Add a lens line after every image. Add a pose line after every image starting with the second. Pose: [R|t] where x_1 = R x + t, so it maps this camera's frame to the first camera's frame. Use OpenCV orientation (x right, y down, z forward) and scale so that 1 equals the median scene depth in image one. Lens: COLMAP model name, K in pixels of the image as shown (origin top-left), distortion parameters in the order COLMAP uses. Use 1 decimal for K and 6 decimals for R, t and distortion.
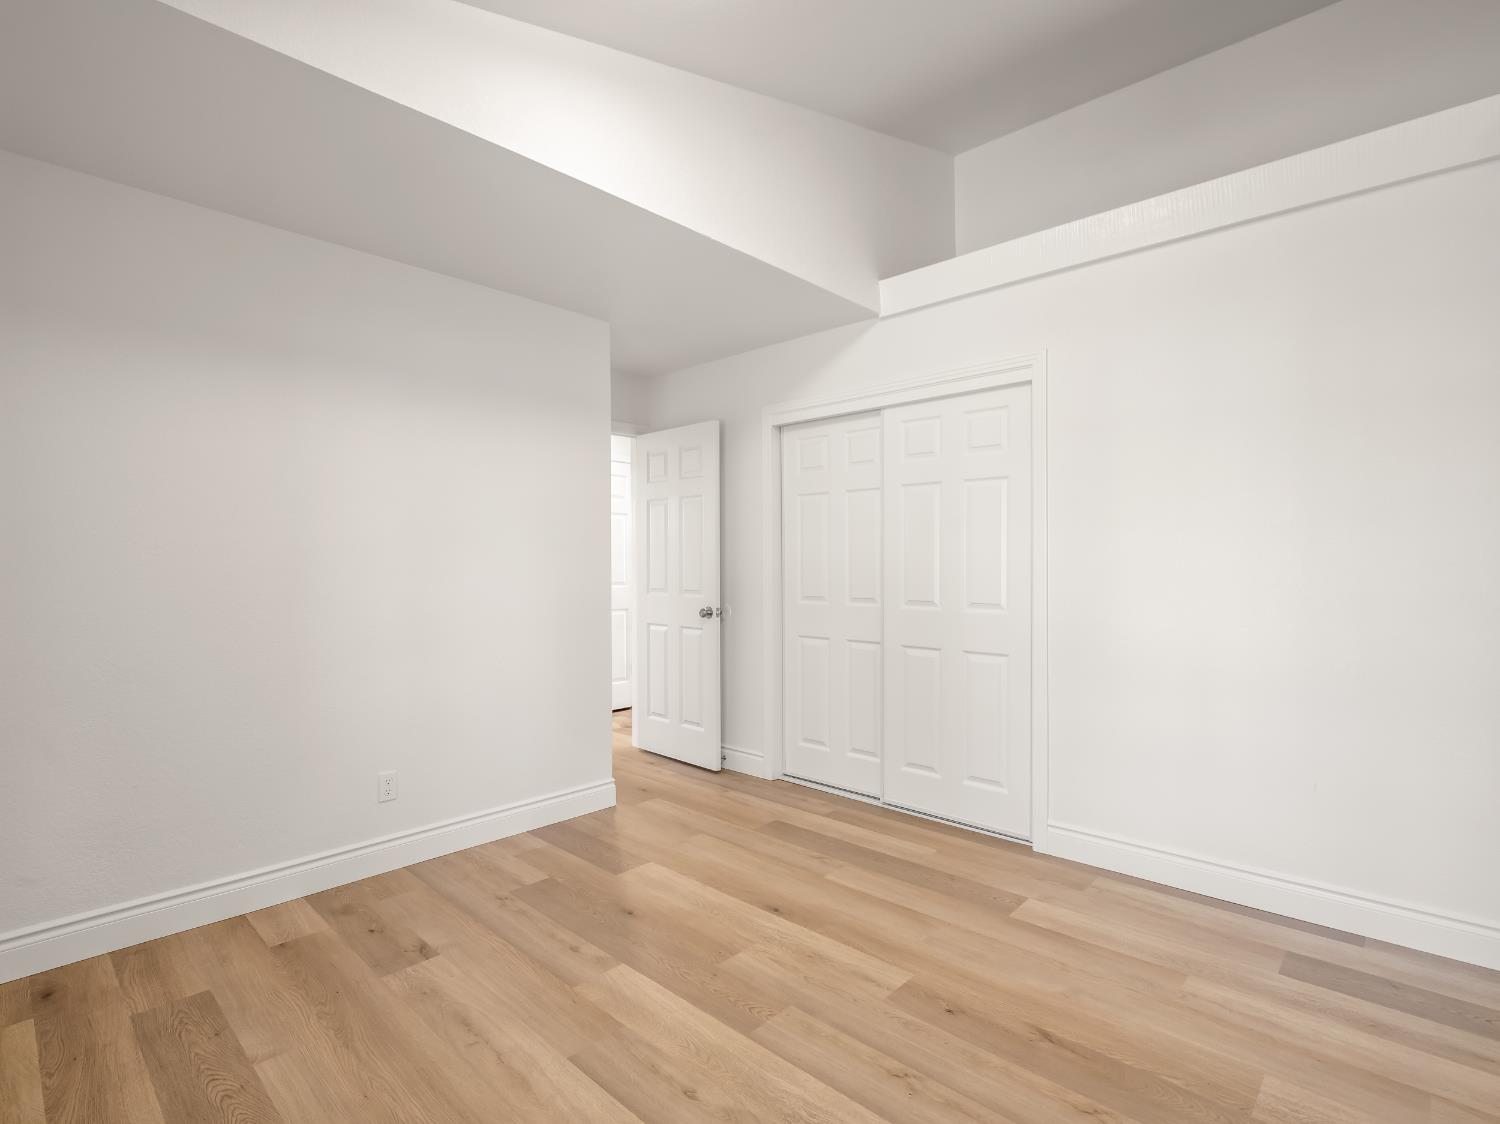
lens RADIAL K [[726.4, 0, 747.2], [0, 726.4, 564.6], [0, 0, 1]] dist [-0.014650, -0.001686]
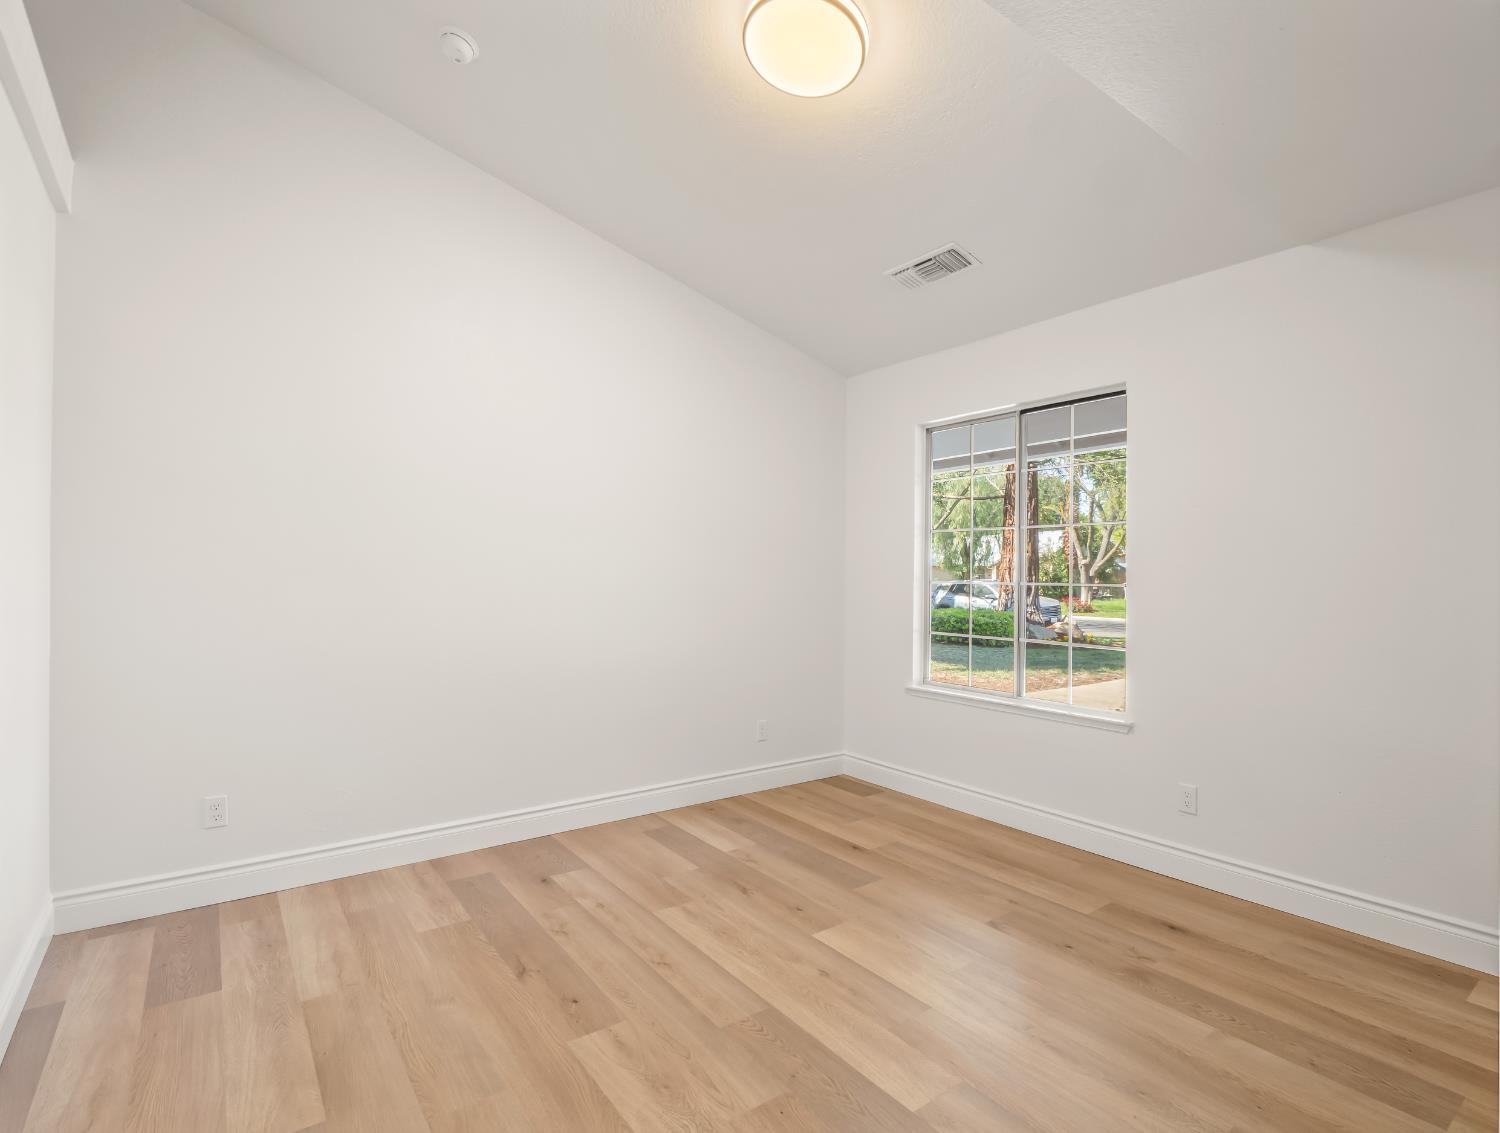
lens RADIAL K [[714.0, 0, 752.0], [0, 714.0, 569.8], [0, 0, 1]] dist [-0.001034, -0.000304]
pose [[-0.983692, -0.005315, 0.179784, -0.156577], [-0.007018, 0.999936, -0.008839, 0.001142], [-0.179725, -0.009956, -0.983666, 2.001615]]
